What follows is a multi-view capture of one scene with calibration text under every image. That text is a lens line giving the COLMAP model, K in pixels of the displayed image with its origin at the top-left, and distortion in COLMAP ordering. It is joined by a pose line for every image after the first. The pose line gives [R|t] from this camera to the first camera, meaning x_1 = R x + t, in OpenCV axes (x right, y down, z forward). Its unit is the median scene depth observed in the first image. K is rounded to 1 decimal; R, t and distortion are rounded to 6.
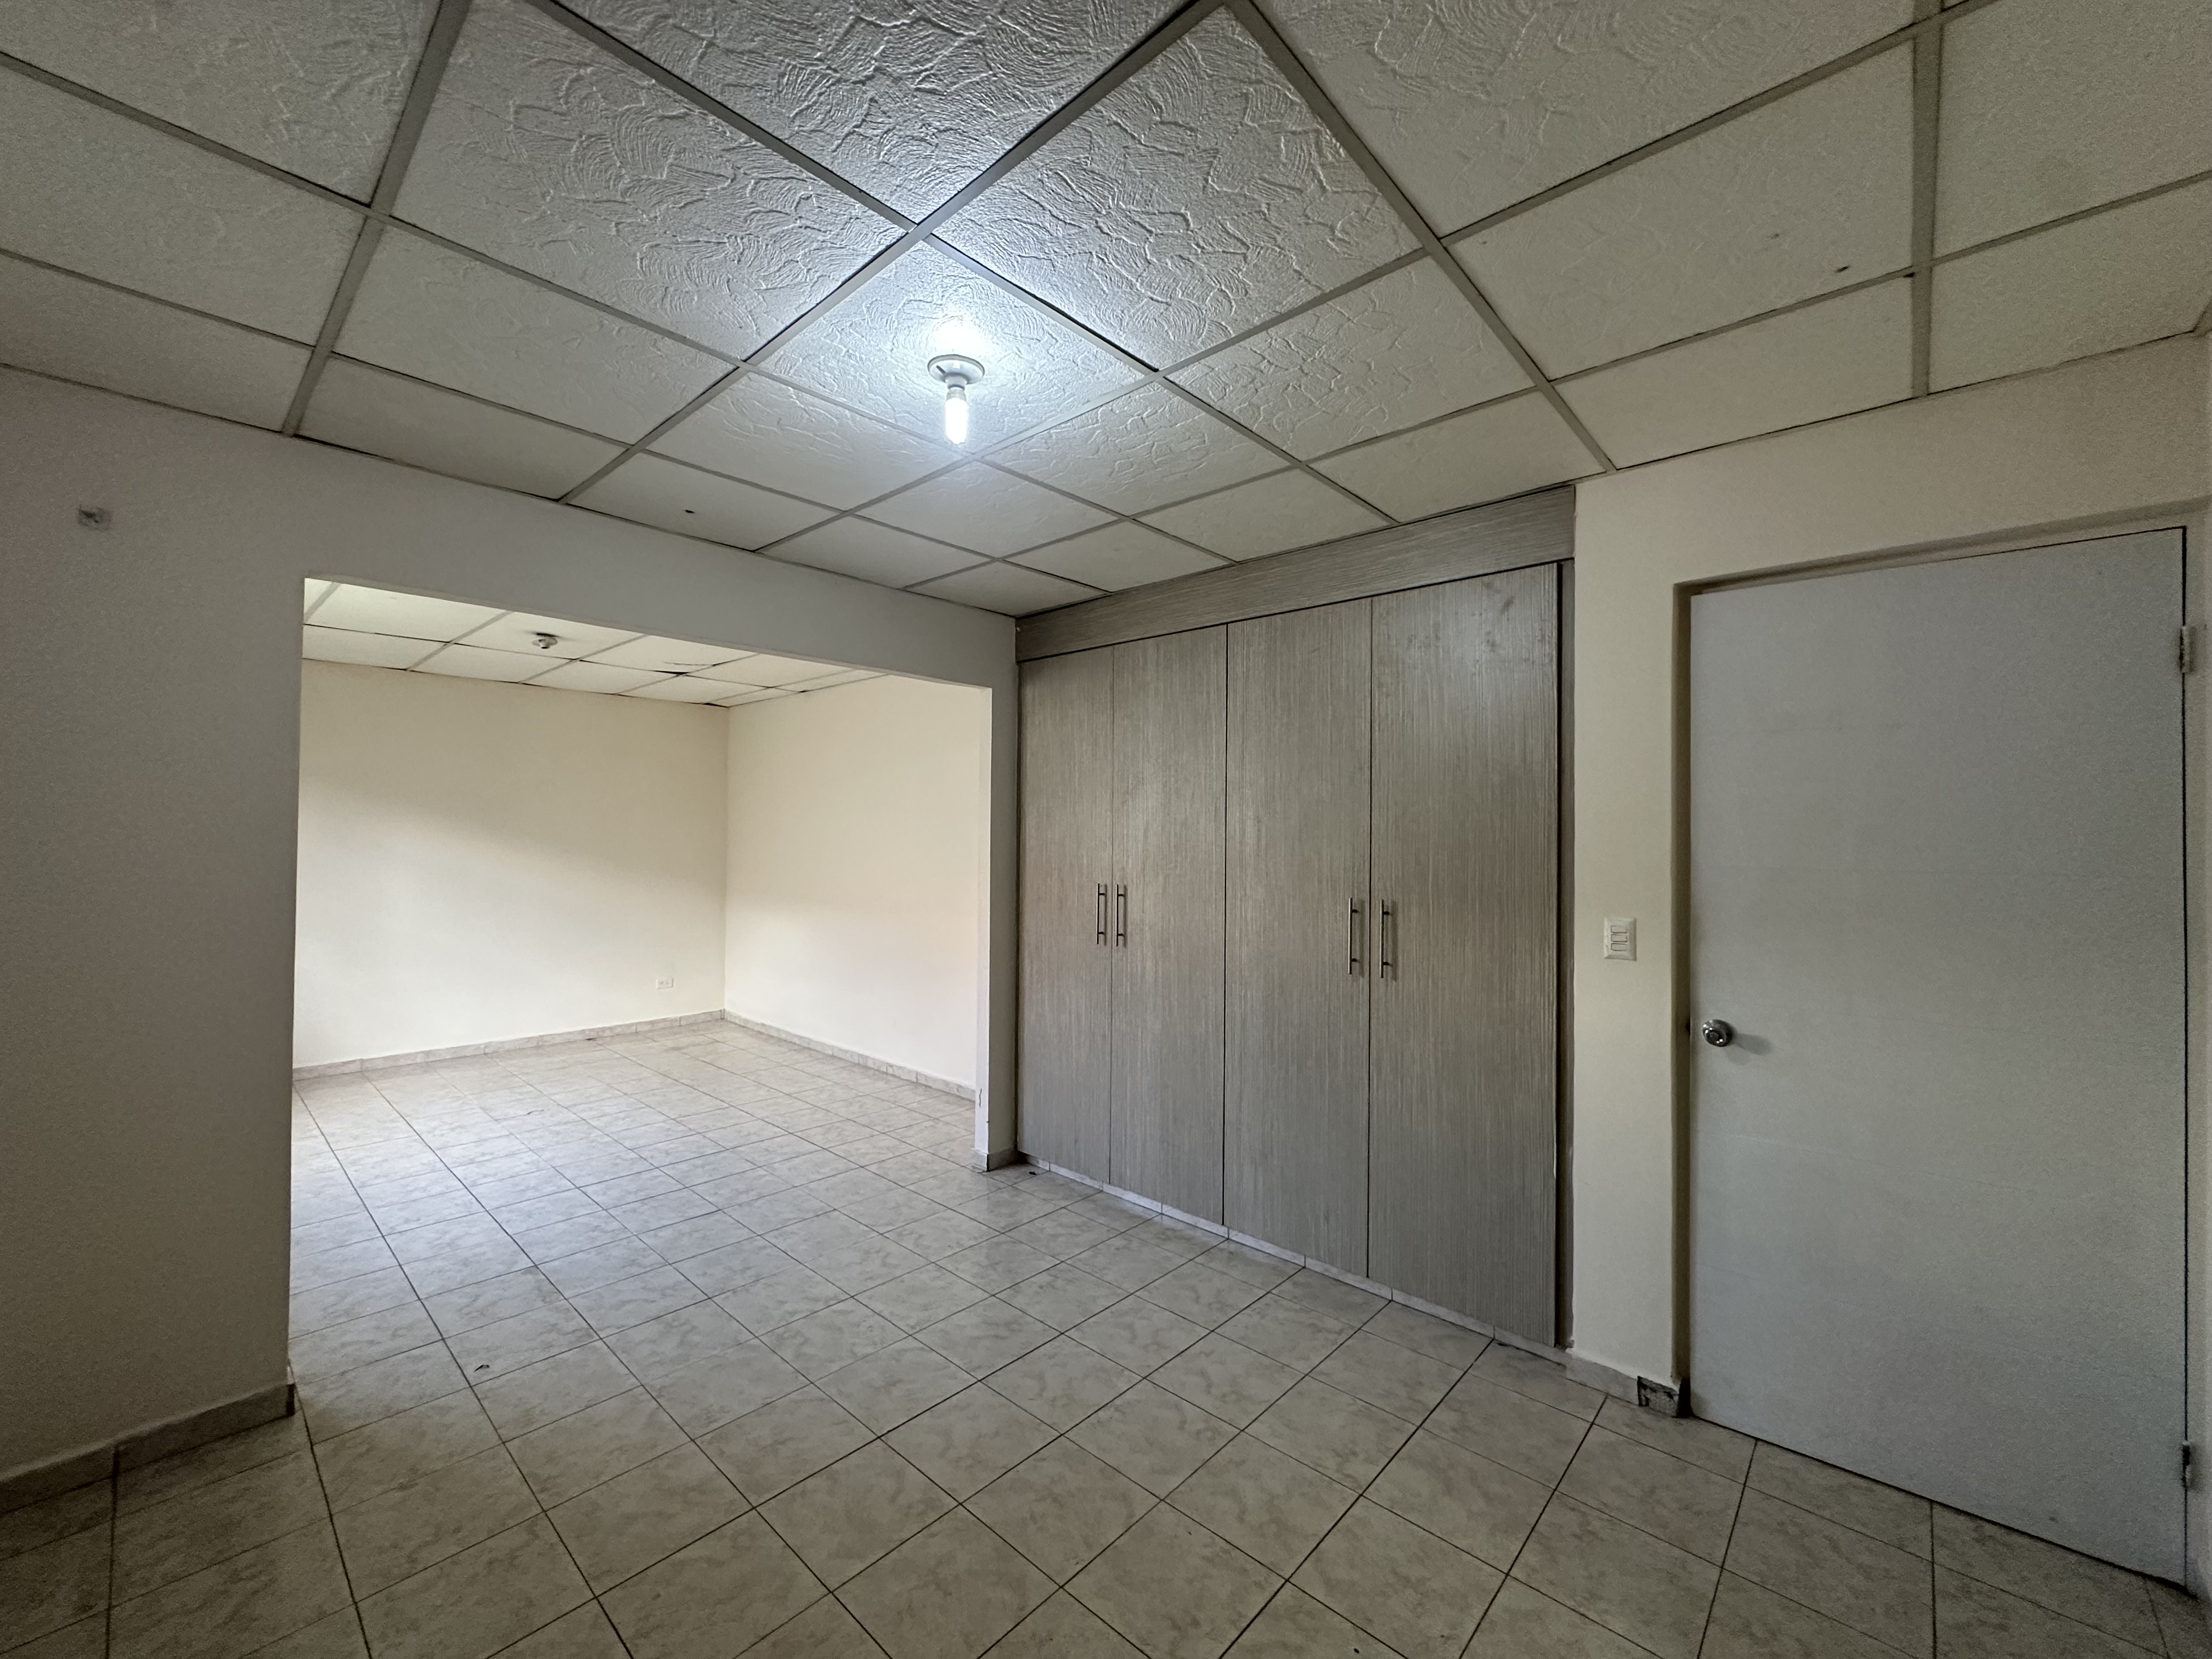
lens RADIAL K [[887.9, 0, 1106.0], [0, 887.9, 829.5], [0, 0, 1]] dist [-0.003854, 0.000790]
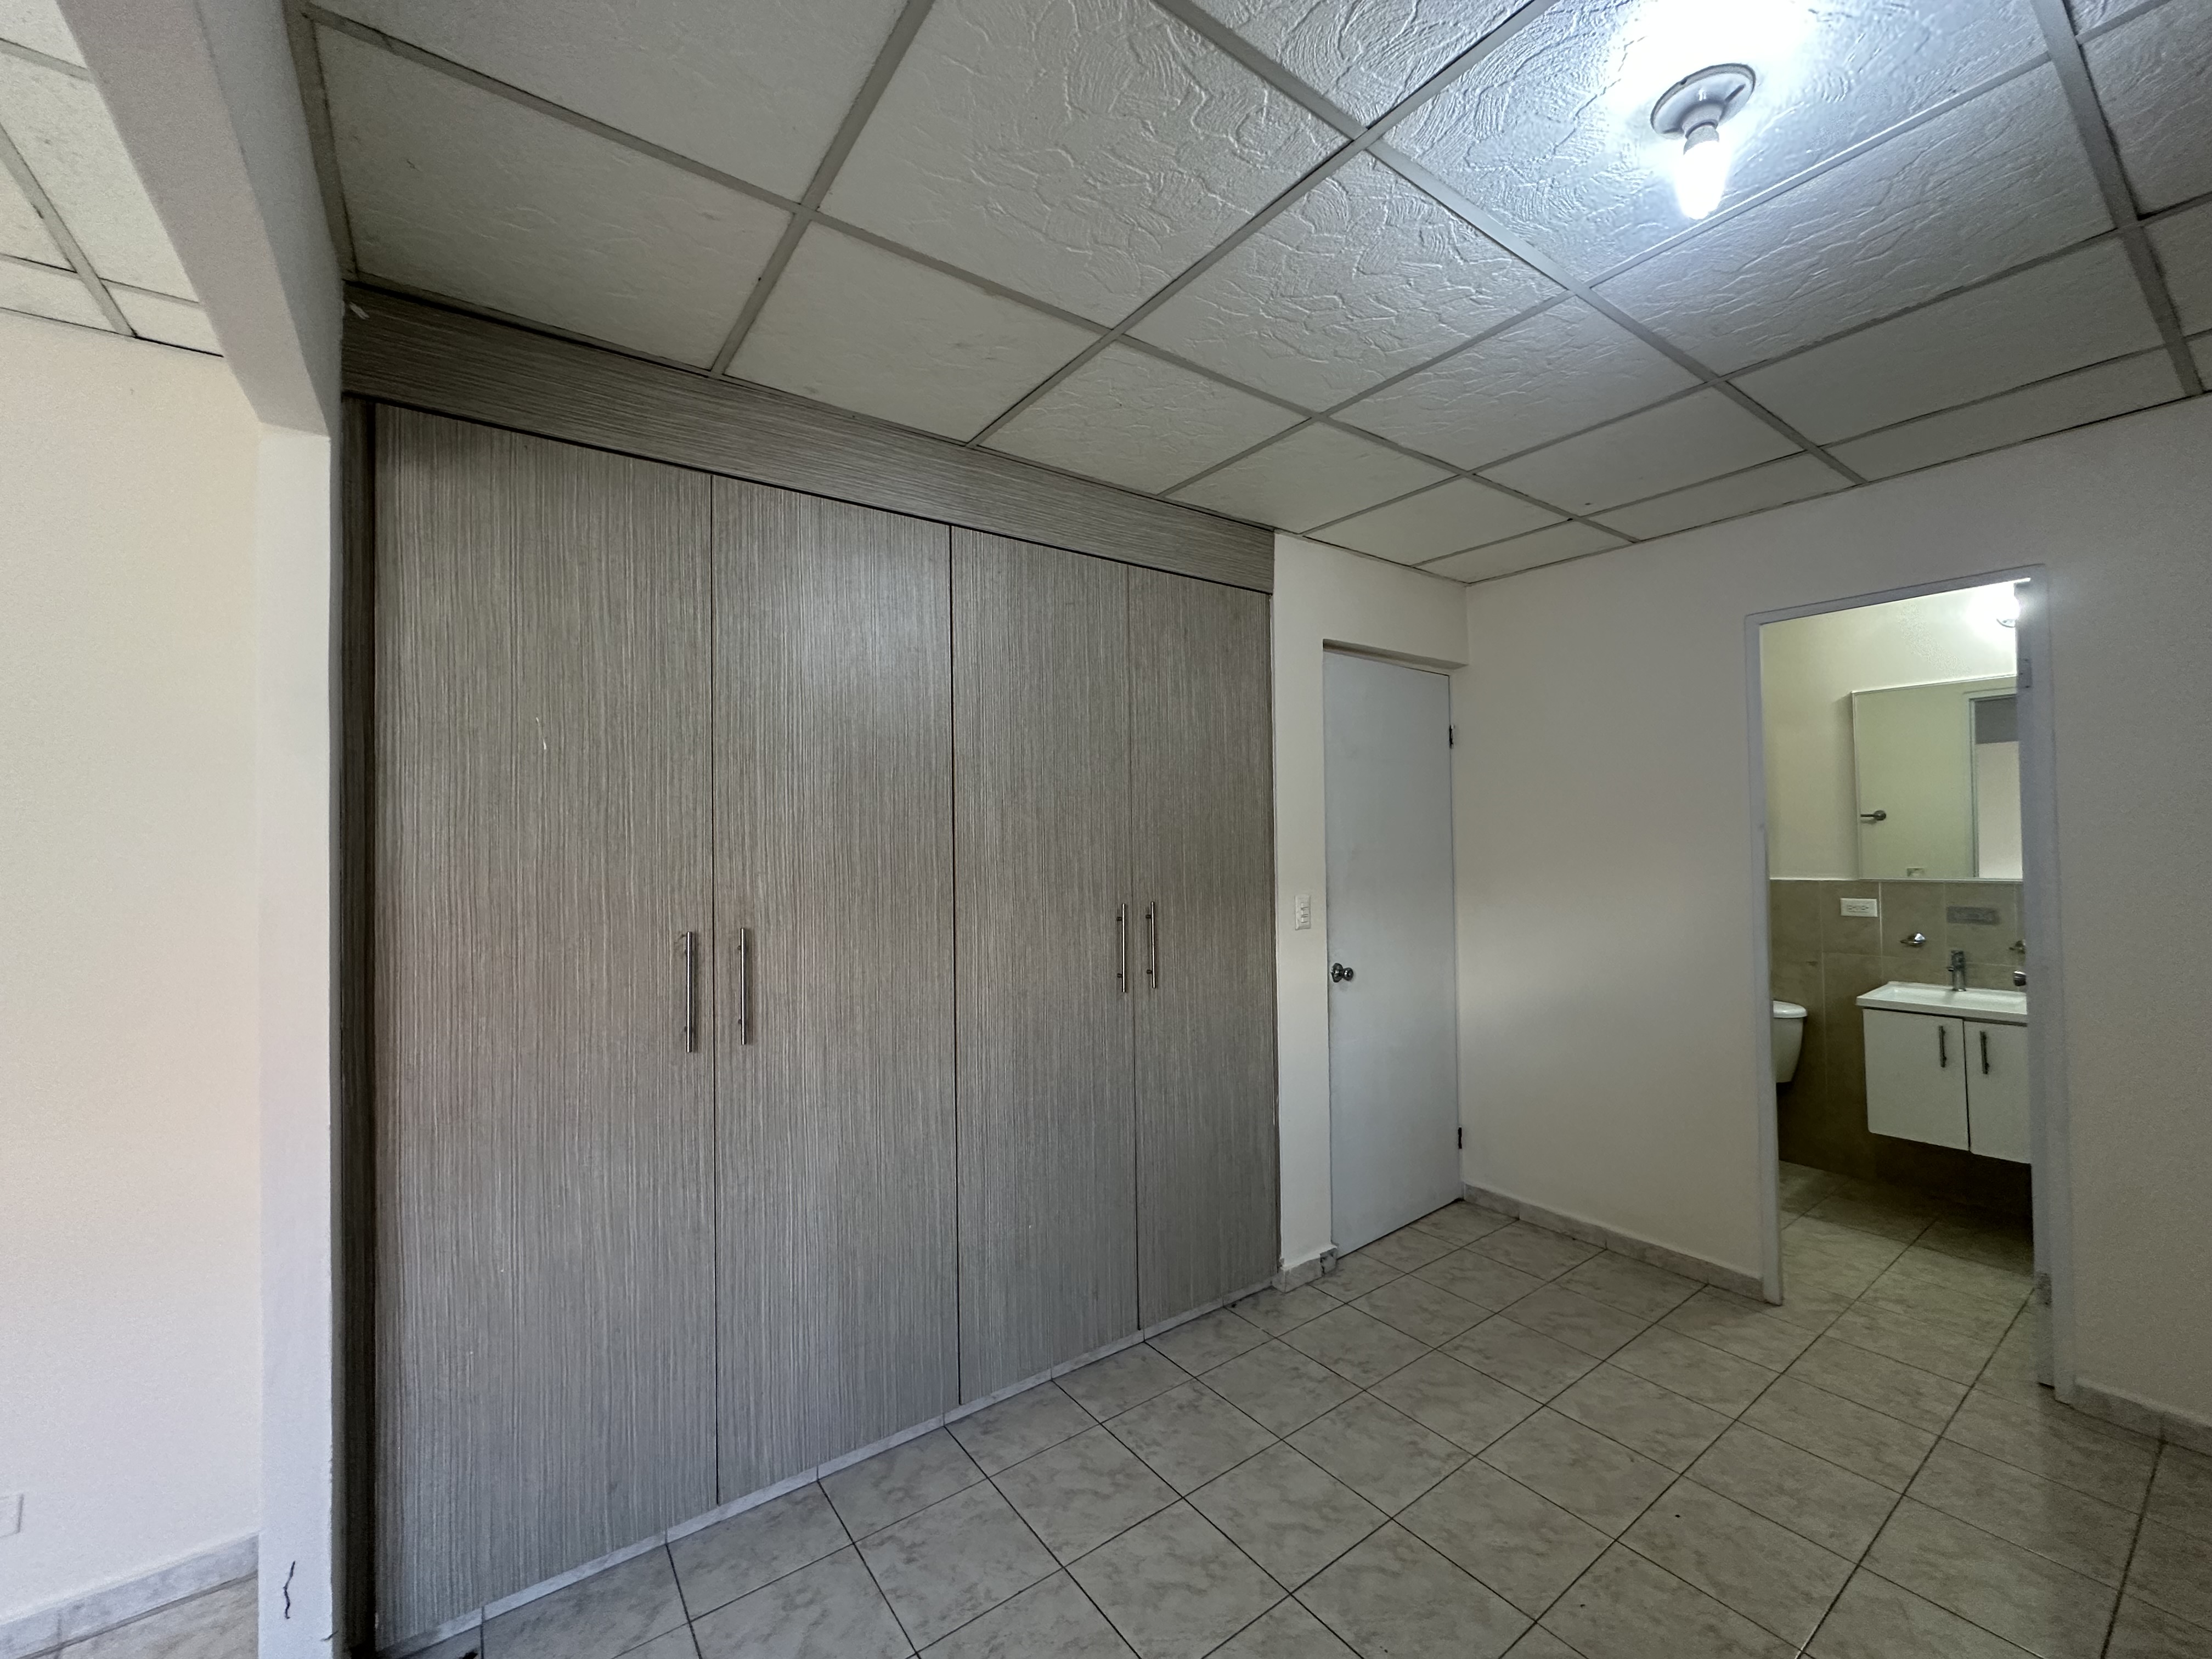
lens RADIAL K [[887.9, 0, 1106.0], [0, 887.9, 829.5], [0, 0, 1]] dist [-0.003854, 0.000790]
pose [[0.200628, 0.002624, 0.979664, -0.515997], [0.005975, 0.999975, -0.003902, 0.007258], [-0.979649, 0.006636, 0.200607, 0.755567]]
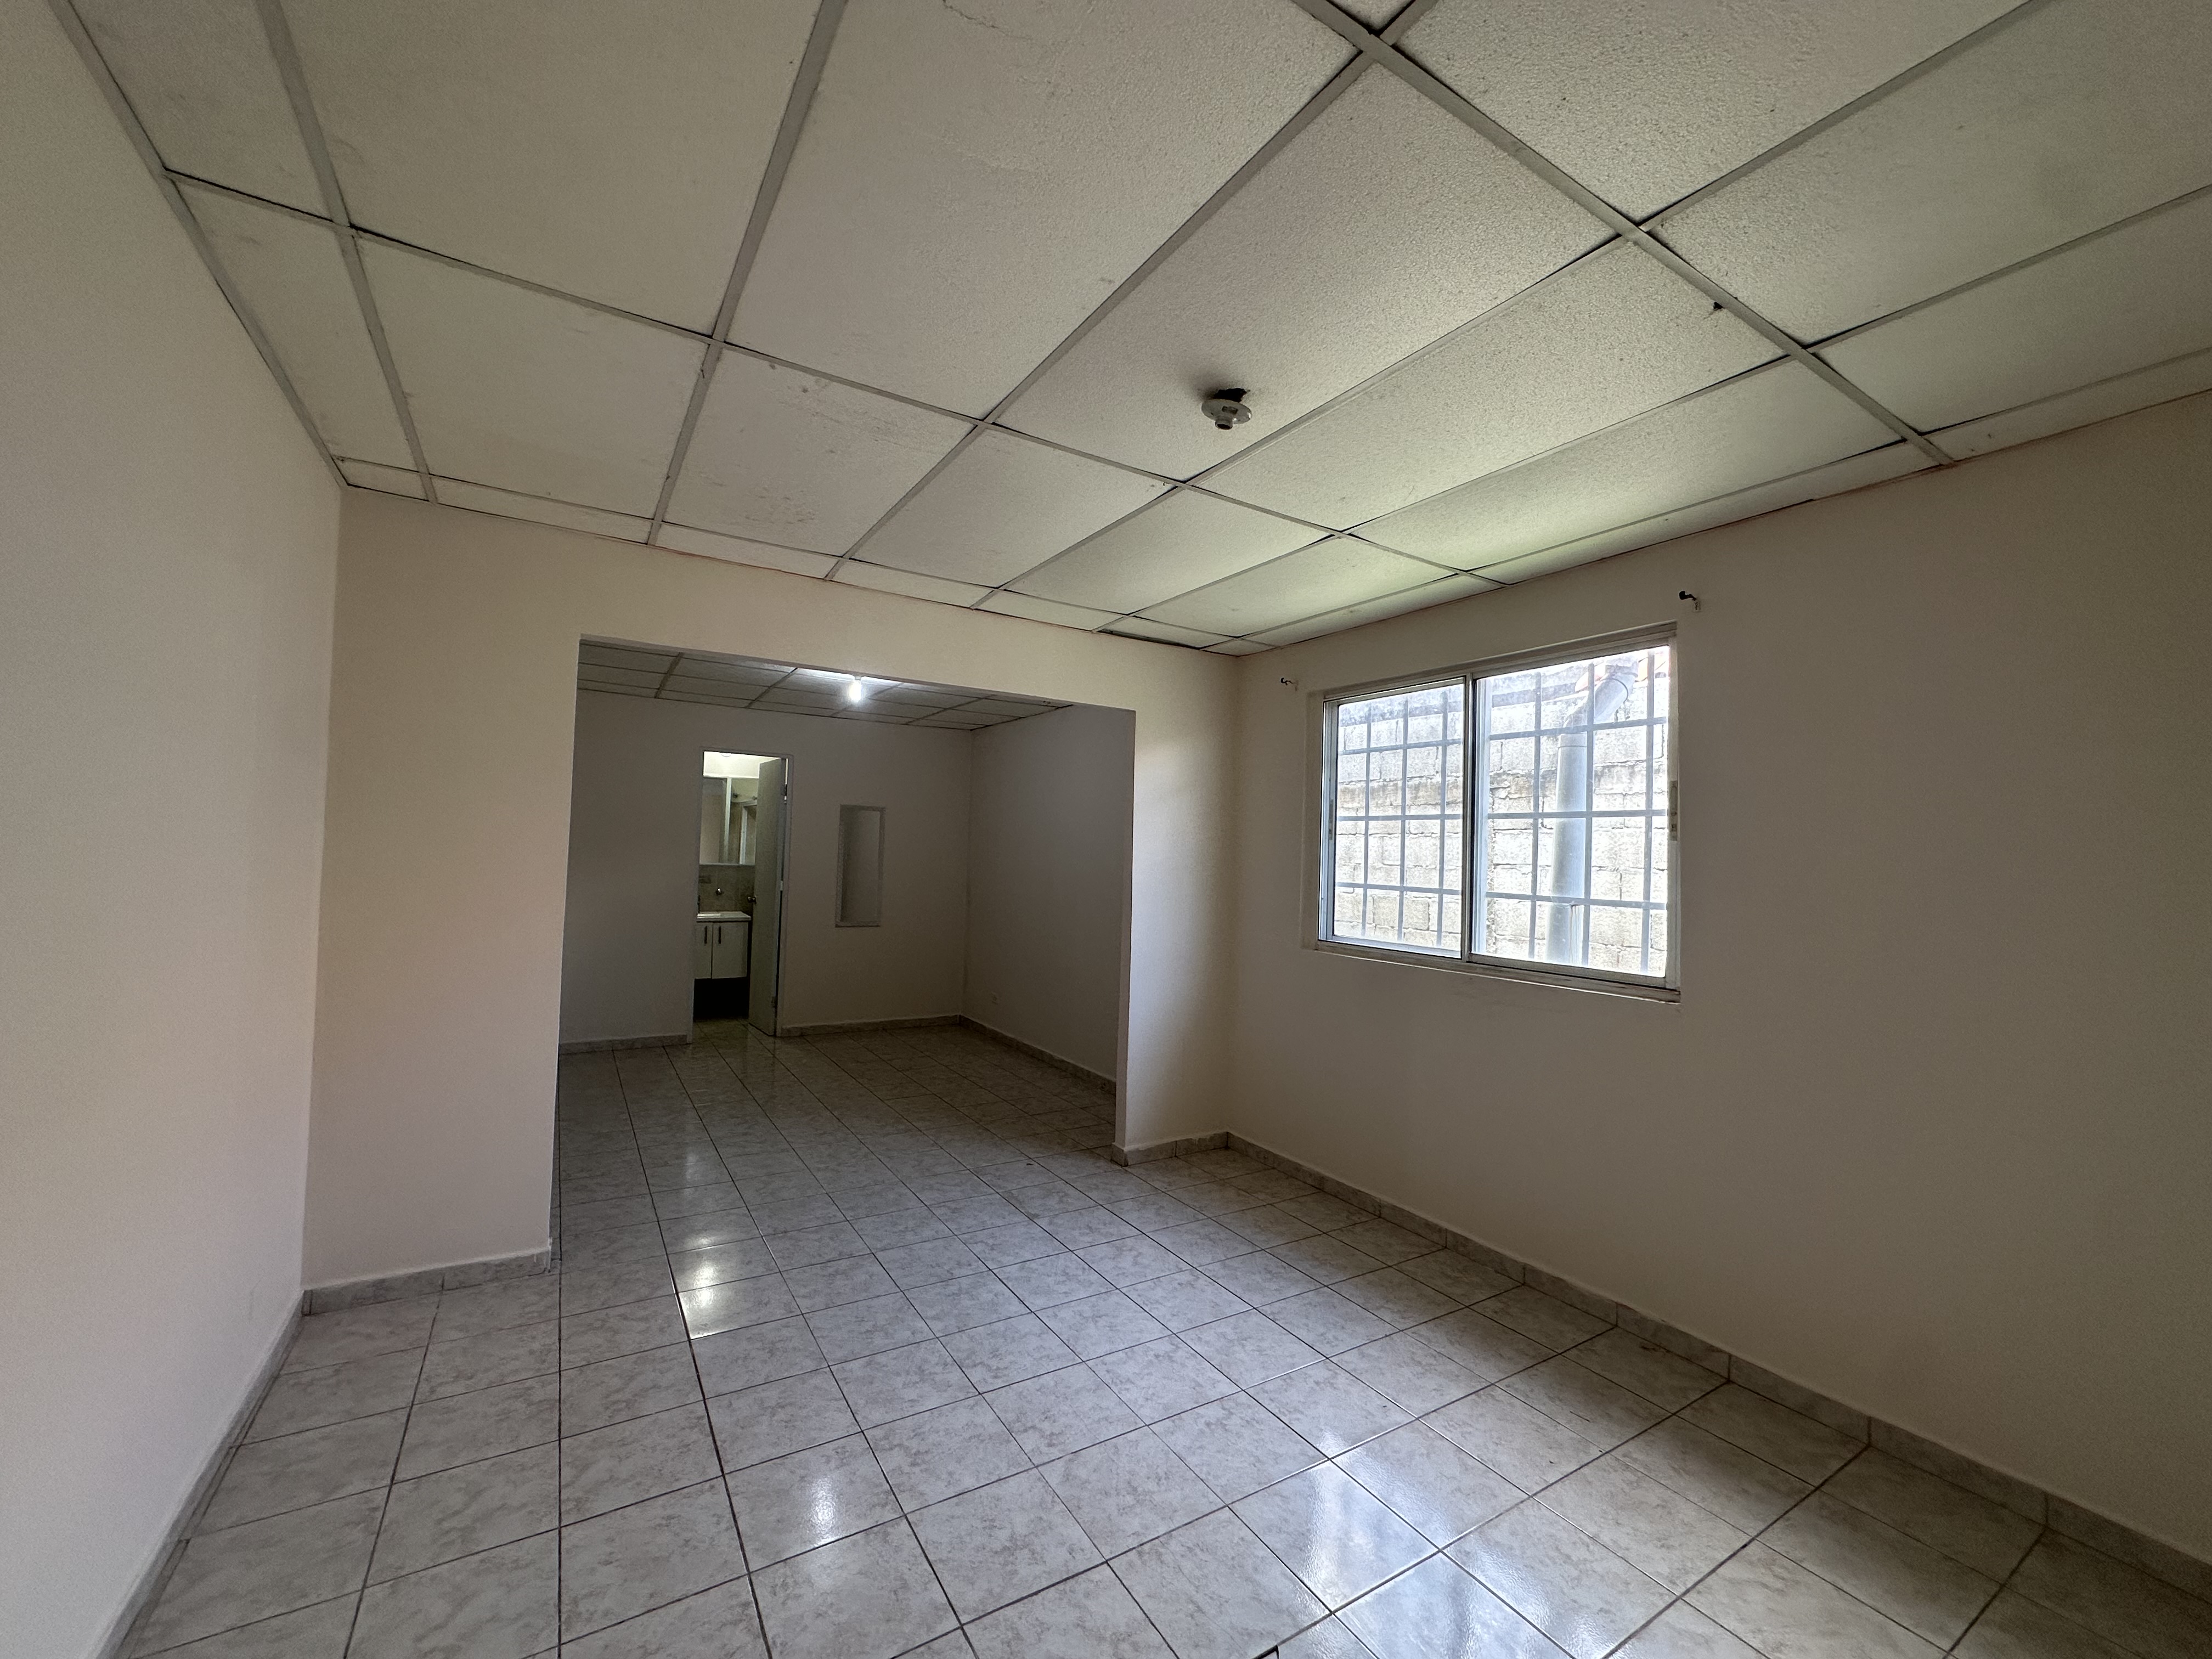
lens RADIAL K [[887.9, 0, 1106.0], [0, 887.9, 829.5], [0, 0, 1]] dist [-0.003854, 0.000790]
pose [[-0.961346, -0.031478, 0.273537, -0.974213], [-0.043874, 0.998263, -0.039315, 0.023509], [-0.271825, -0.049796, -0.961058, 1.982173]]
